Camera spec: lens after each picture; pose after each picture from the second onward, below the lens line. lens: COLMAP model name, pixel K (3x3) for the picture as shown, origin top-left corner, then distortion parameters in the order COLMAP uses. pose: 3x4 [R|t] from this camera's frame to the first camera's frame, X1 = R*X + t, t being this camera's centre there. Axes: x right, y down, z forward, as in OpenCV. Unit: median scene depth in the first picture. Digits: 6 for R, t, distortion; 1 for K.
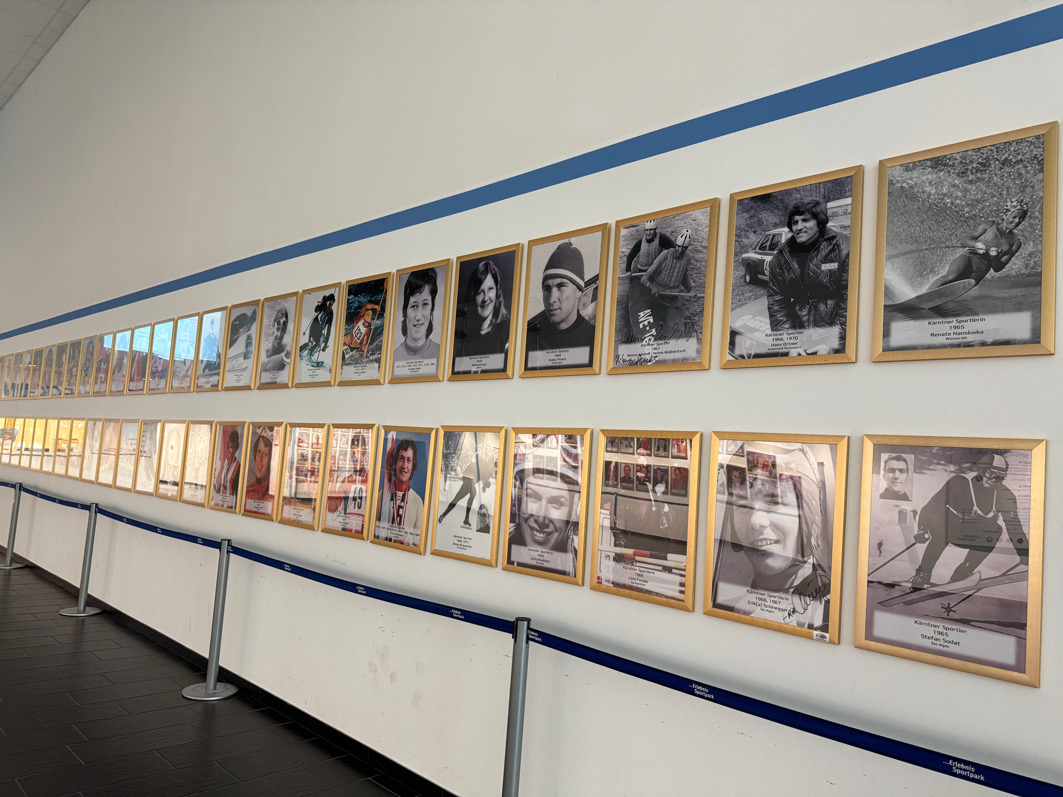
lens RADIAL K [[742.0, 0, 531.7], [0, 742.0, 398.6], [0, 0, 1]] dist [0.003680, 0.000856]
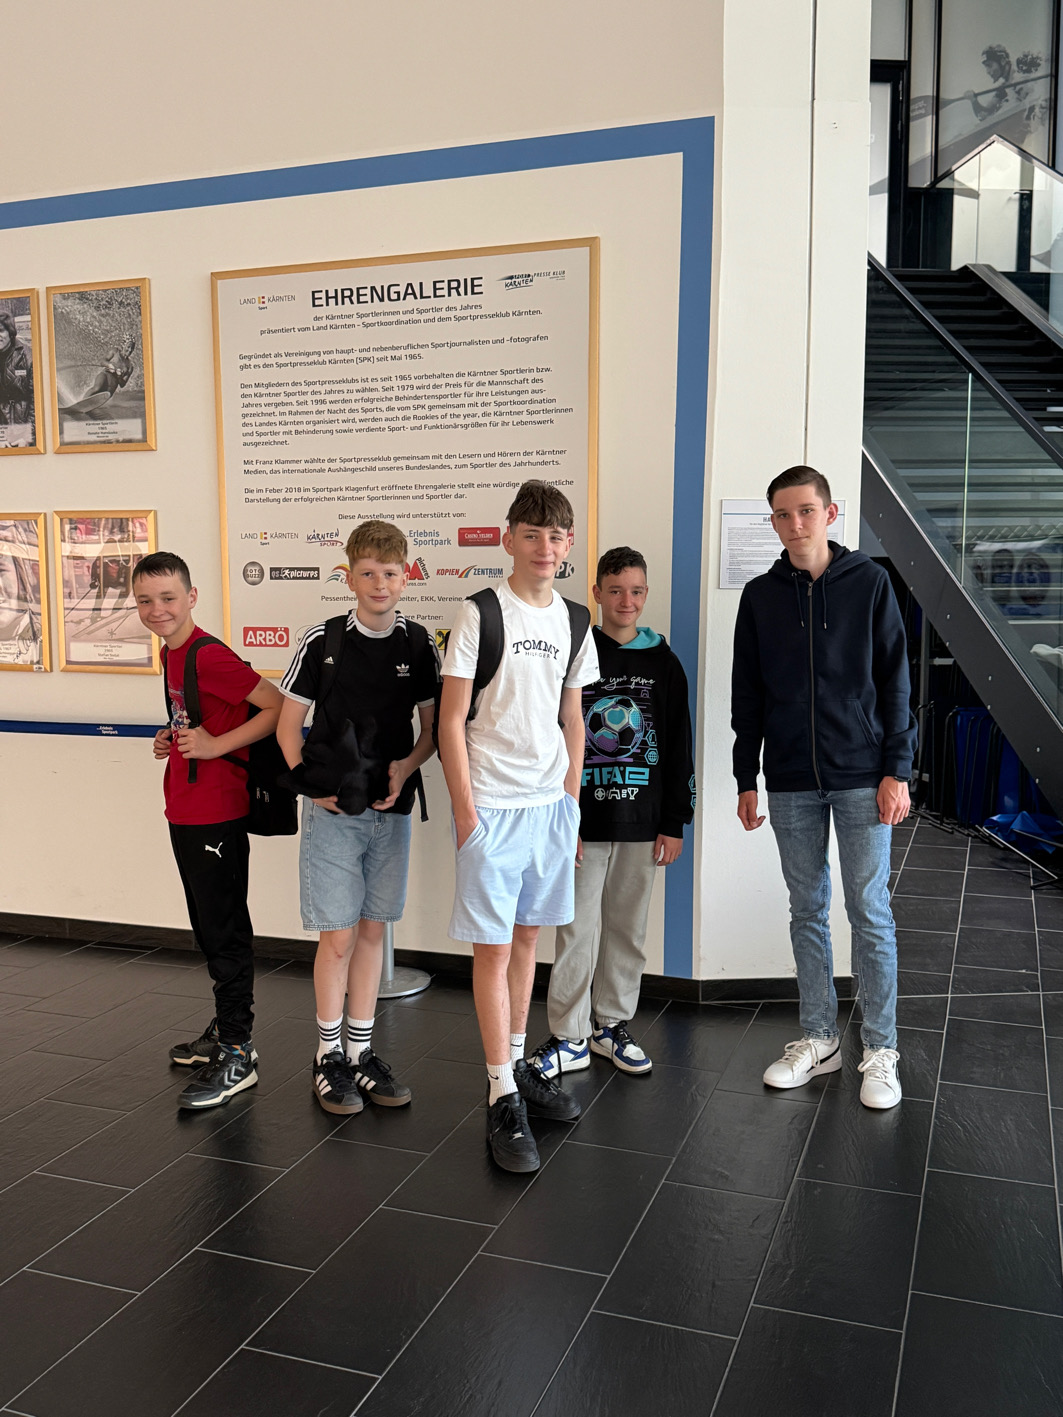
lens RADIAL K [[1316.6, 0, 533.2], [0, 1316.6, 713.3], [0, 0, 1]] dist [0.028081, 0.000000]
pose [[0.912179, -0.117700, 0.392525, 0.271608], [0.033669, 0.976152, 0.214461, -0.076481], [-0.408406, -0.182411, 0.894388, -1.520053]]
